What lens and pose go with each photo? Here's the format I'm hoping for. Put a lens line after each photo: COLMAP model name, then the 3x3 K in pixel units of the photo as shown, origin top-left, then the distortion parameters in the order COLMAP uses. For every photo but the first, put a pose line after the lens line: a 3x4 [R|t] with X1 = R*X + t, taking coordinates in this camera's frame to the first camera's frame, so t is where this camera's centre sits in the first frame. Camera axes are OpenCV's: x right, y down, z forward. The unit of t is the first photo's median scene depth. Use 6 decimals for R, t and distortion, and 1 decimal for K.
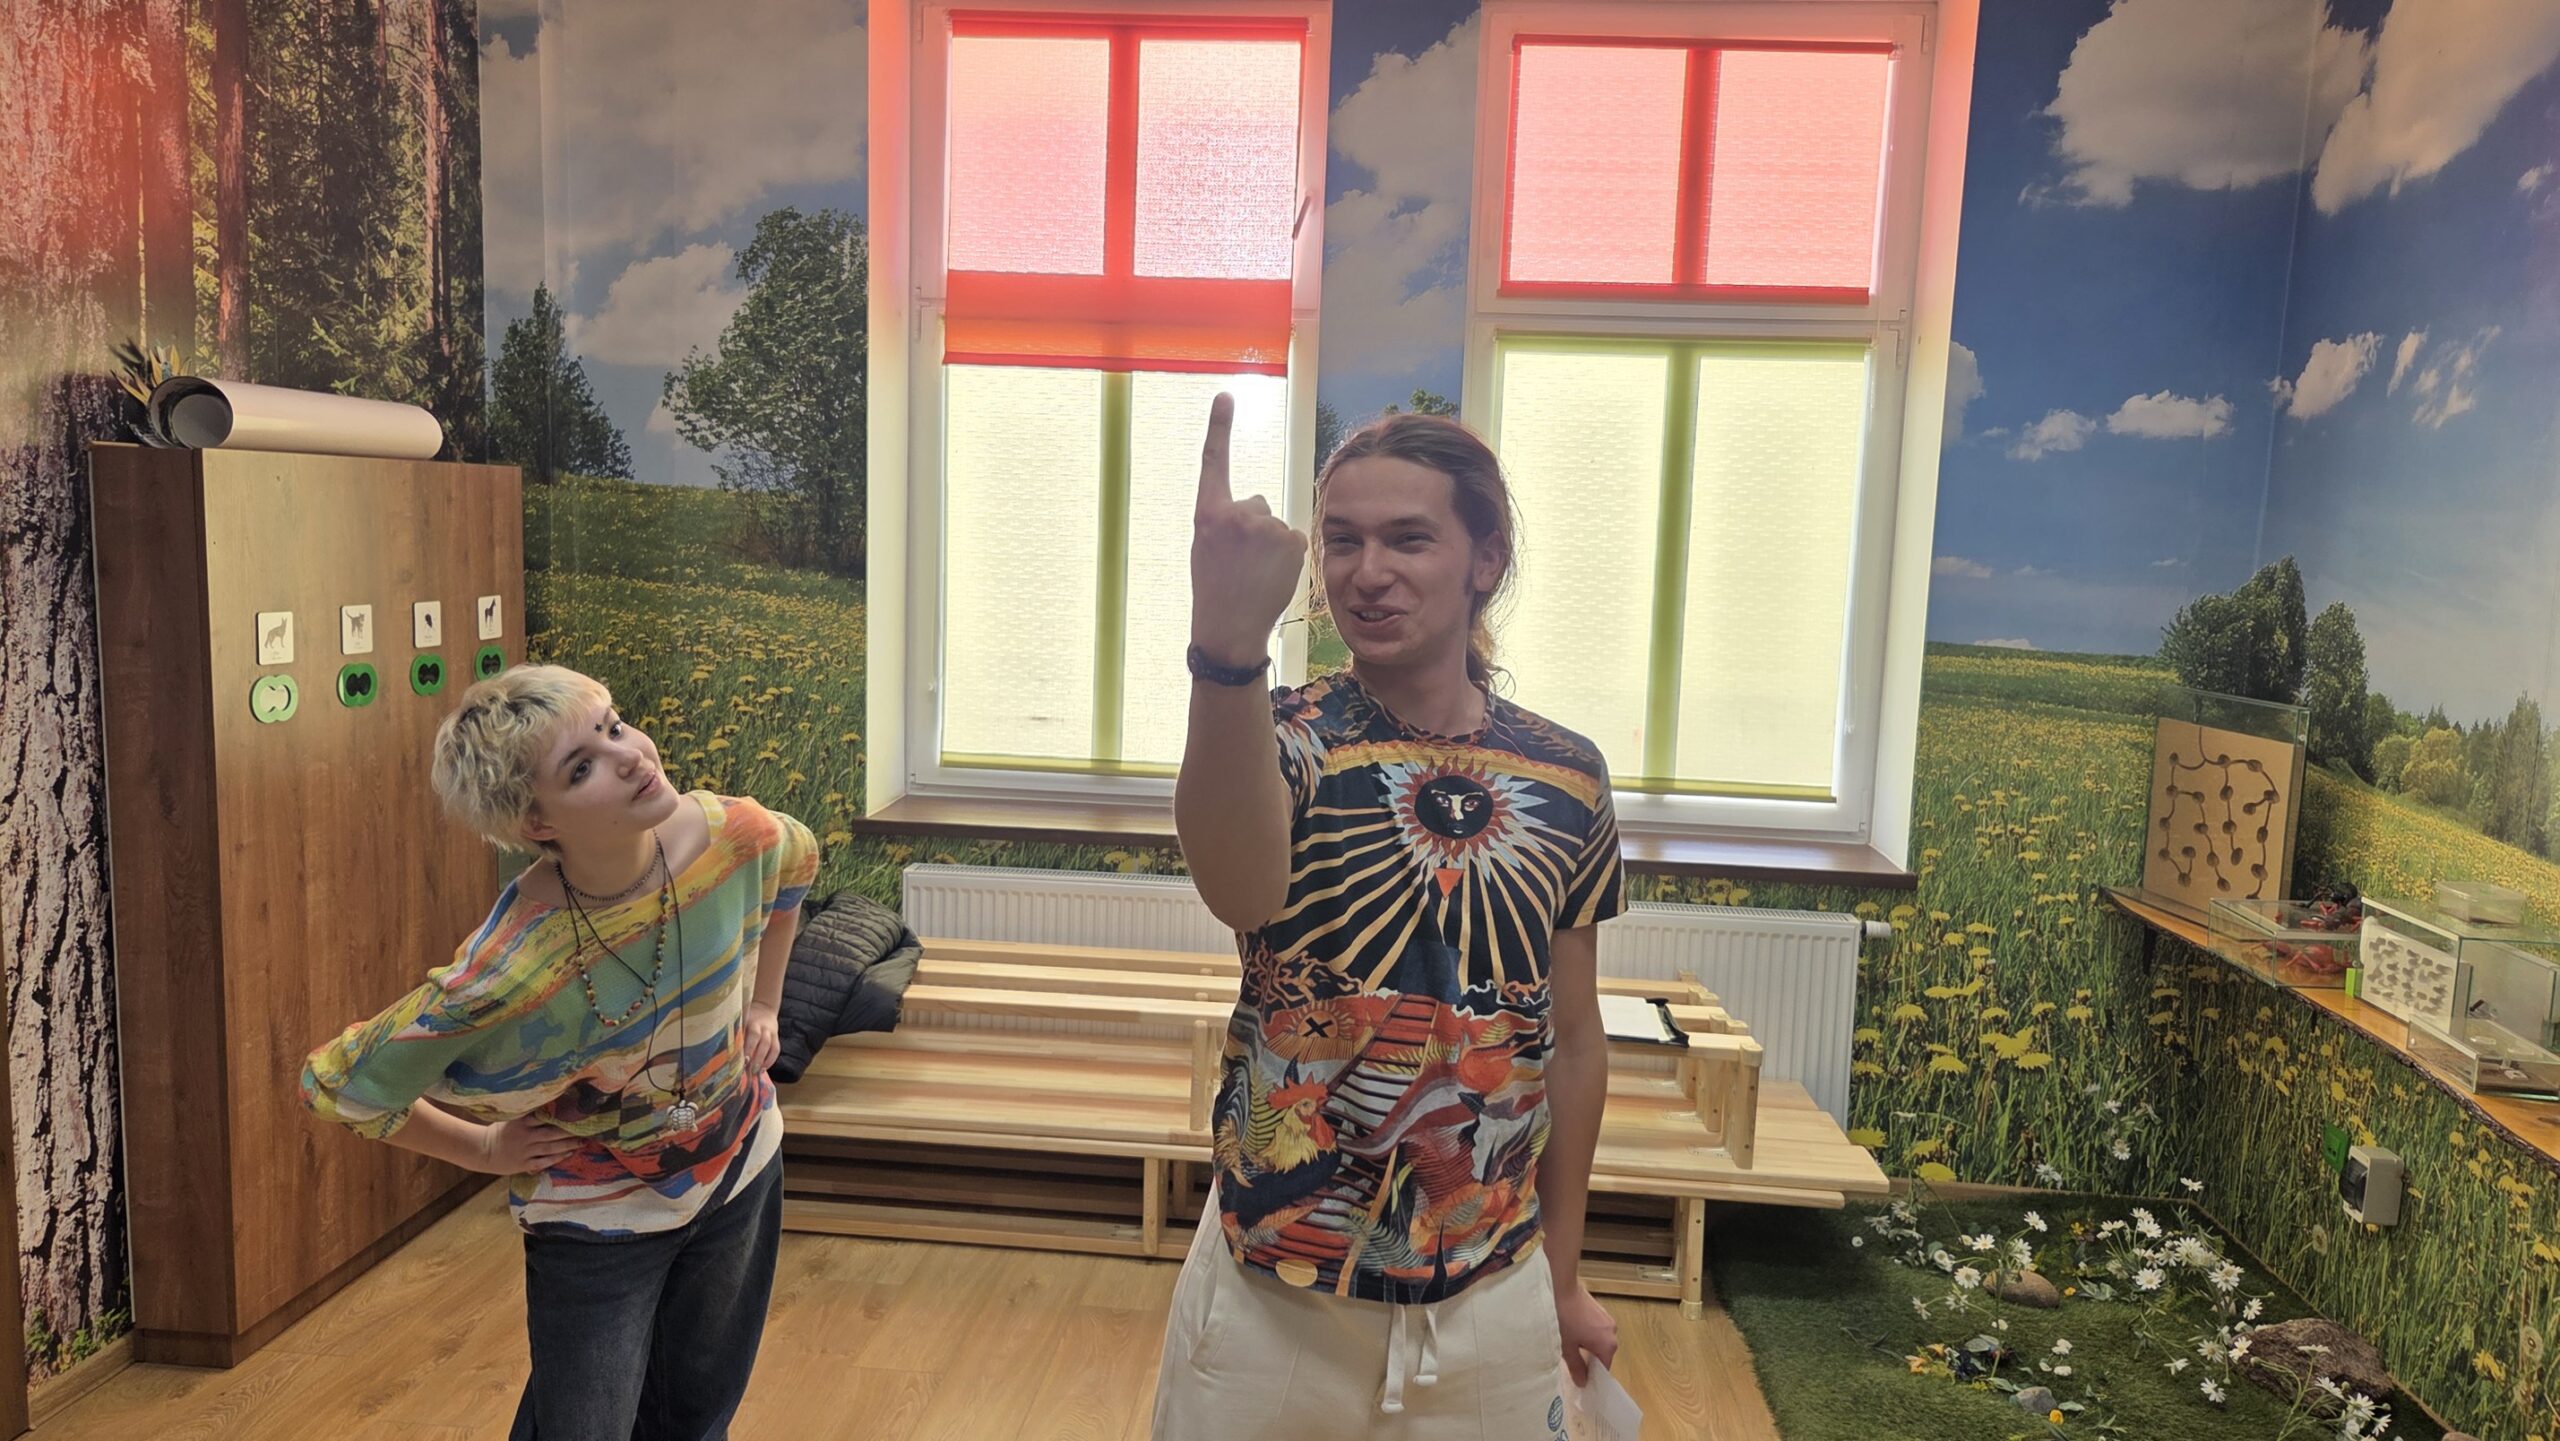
lens RADIAL K [[1714.7, 0, 1261.6], [0, 1714.7, 713.5], [0, 0, 1]] dist [0.074496, -0.064659]
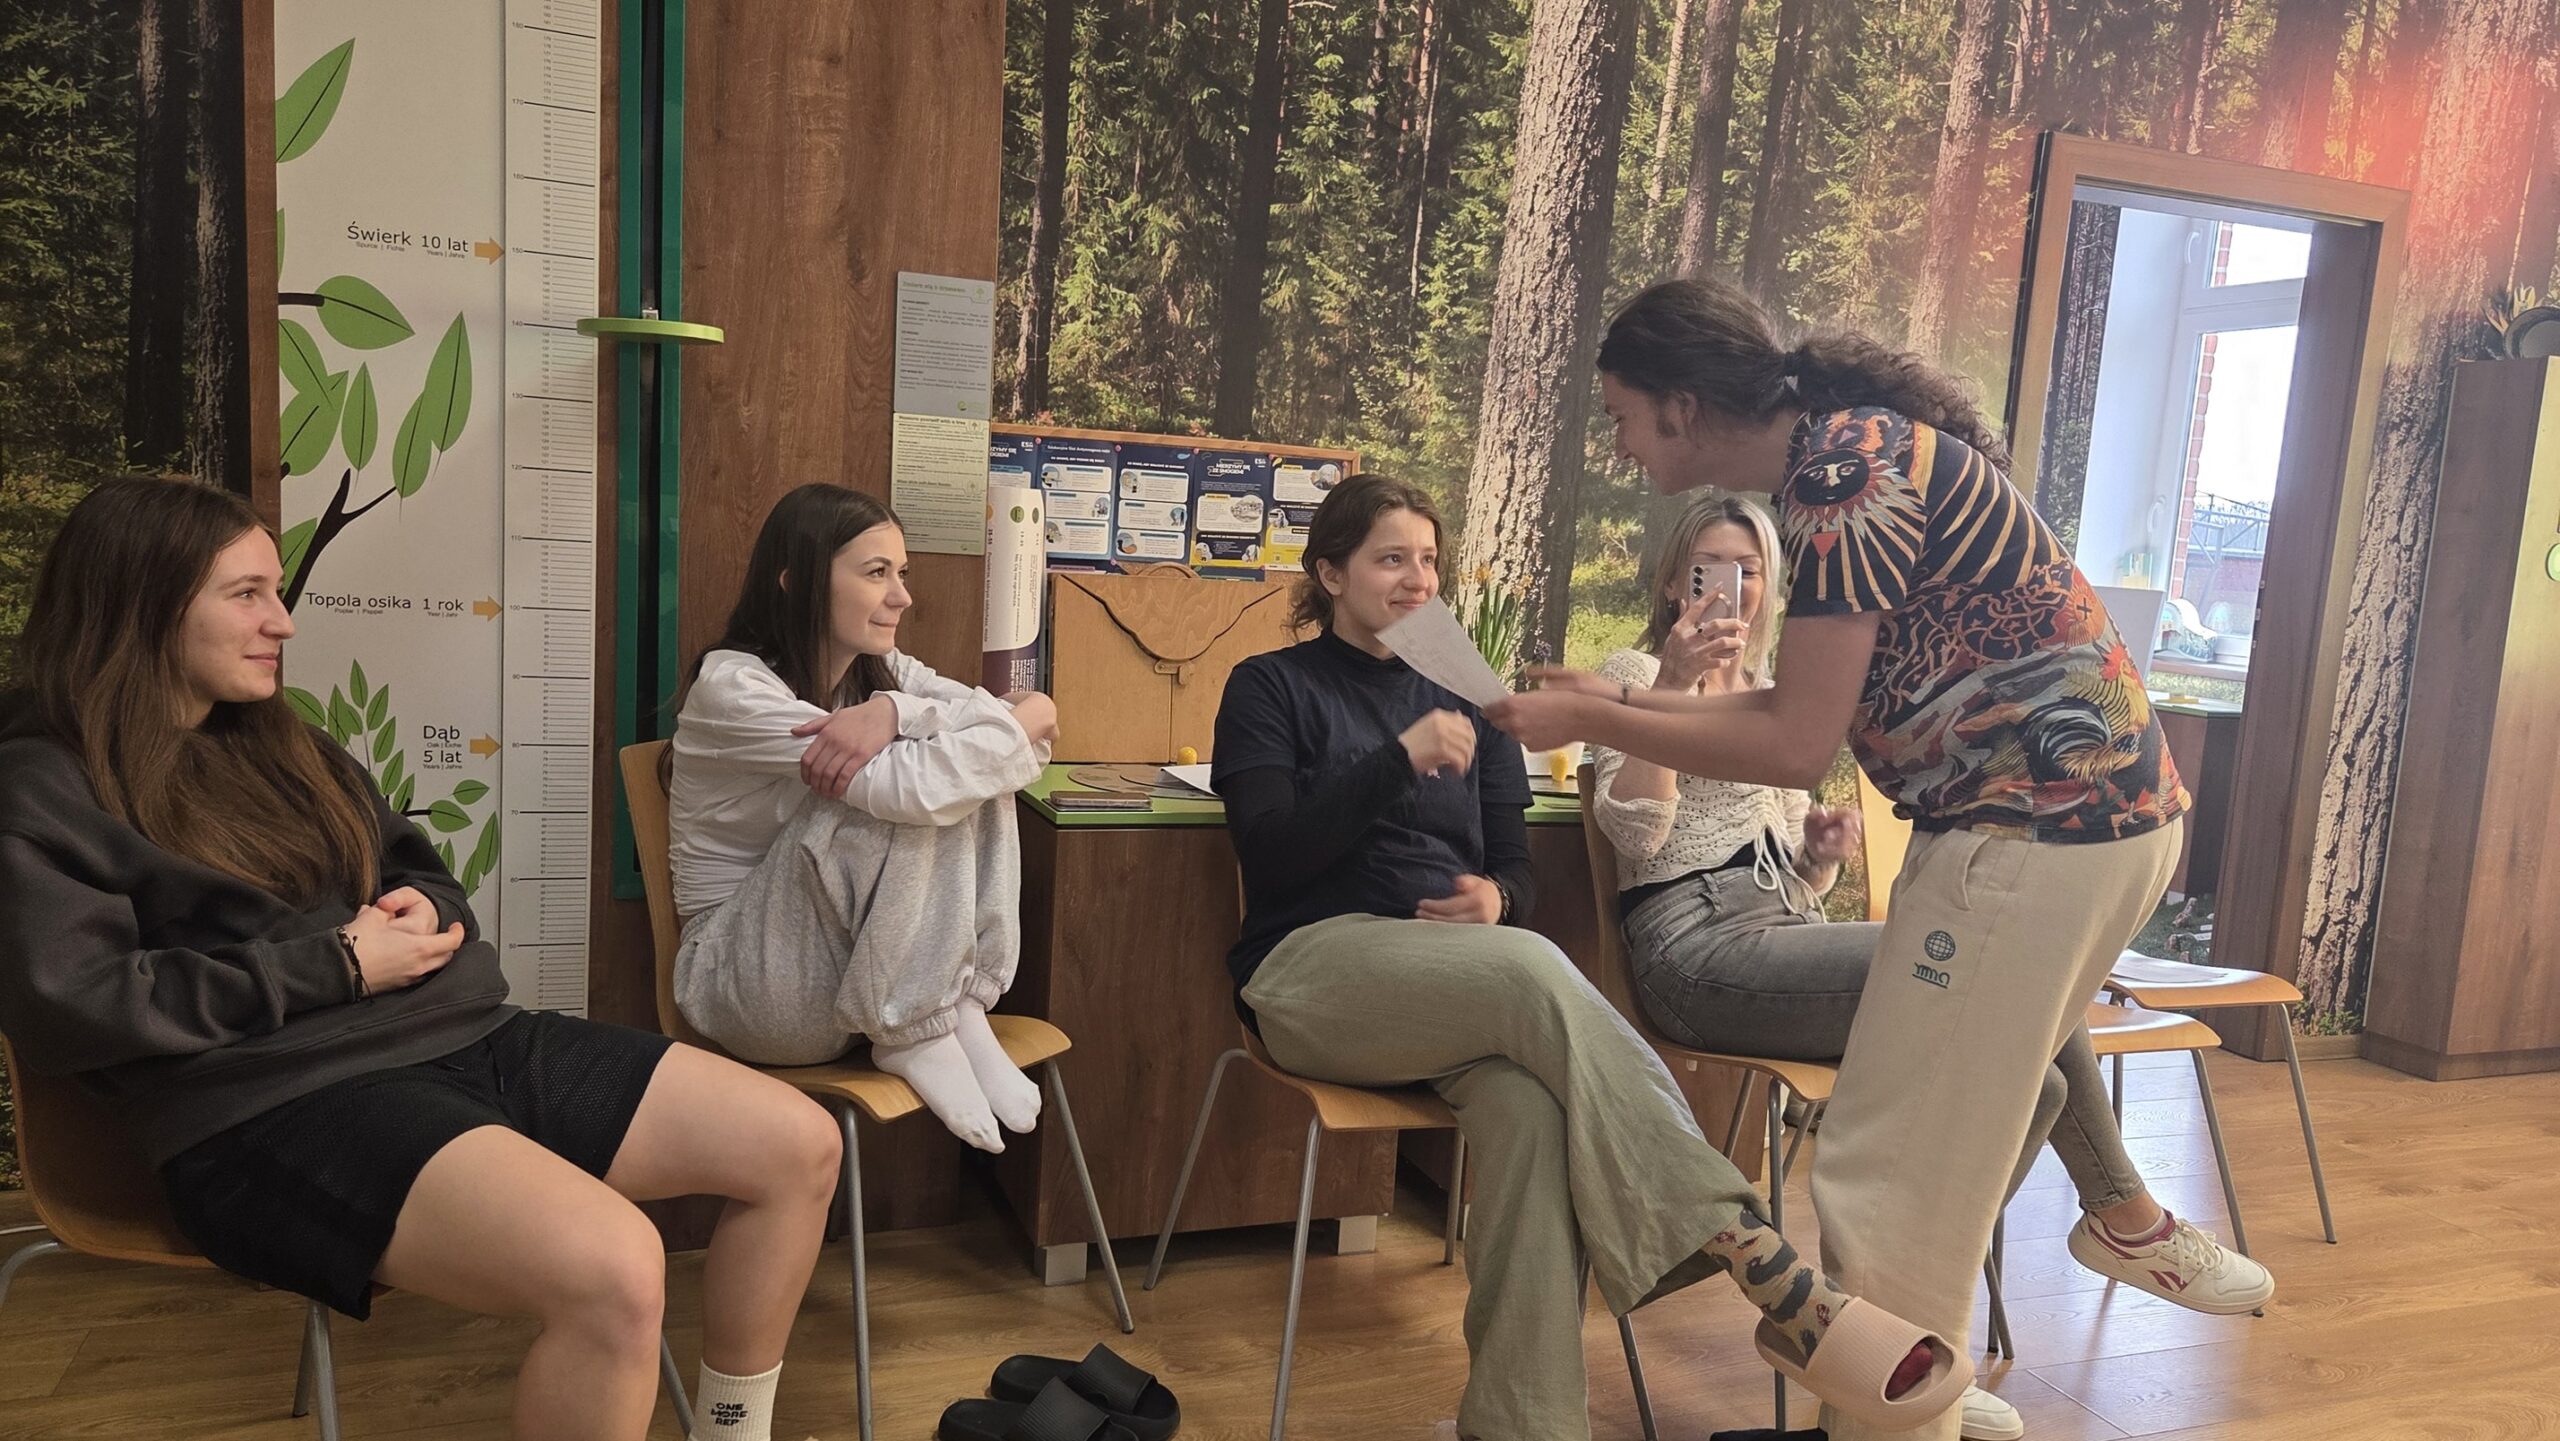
lens RADIAL K [[1710.7, 0, 1253.5], [0, 1710.7, 745.6], [0, 0, 1]] dist [0.074778, -0.065948]
pose [[0.437569, 0.108468, -0.892619, 0.116756], [-0.150679, 0.987506, 0.046135, 0.160919], [0.886470, 0.114311, 0.448446, -0.291163]]
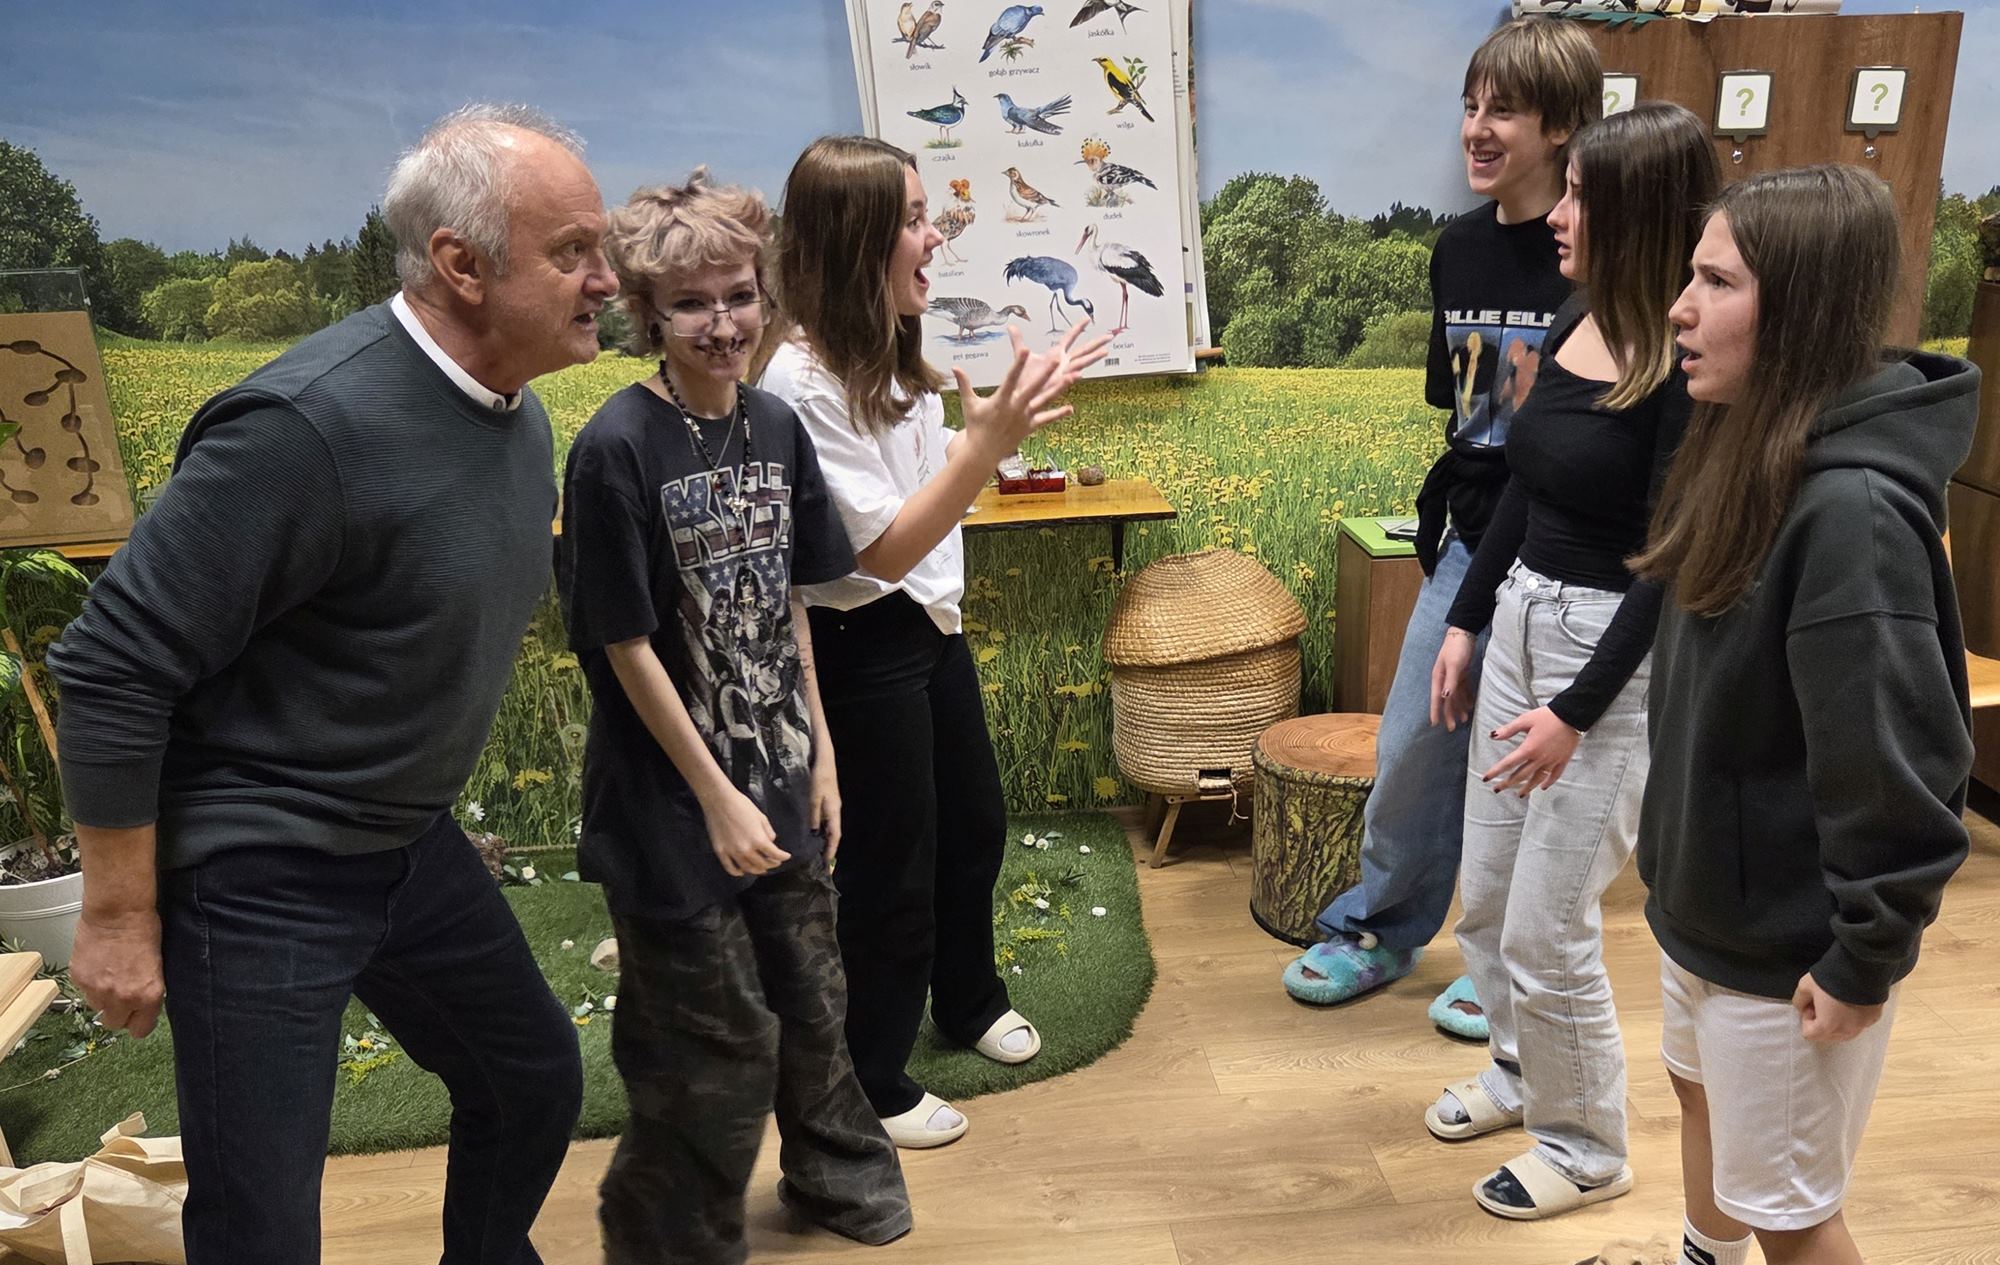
lens RADIAL K [[1894.0, 0, 1105.6], [0, 1894.0, 847.5], [0, 0, 1]] dist [0.068923, -0.048143]
pose [[-0.222611, -0.389433, 0.893748, -0.469054], [0.127367, 0.897277, 0.422695, -0.078269], [-0.966552, 0.207930, -0.150143, 0.624556]]
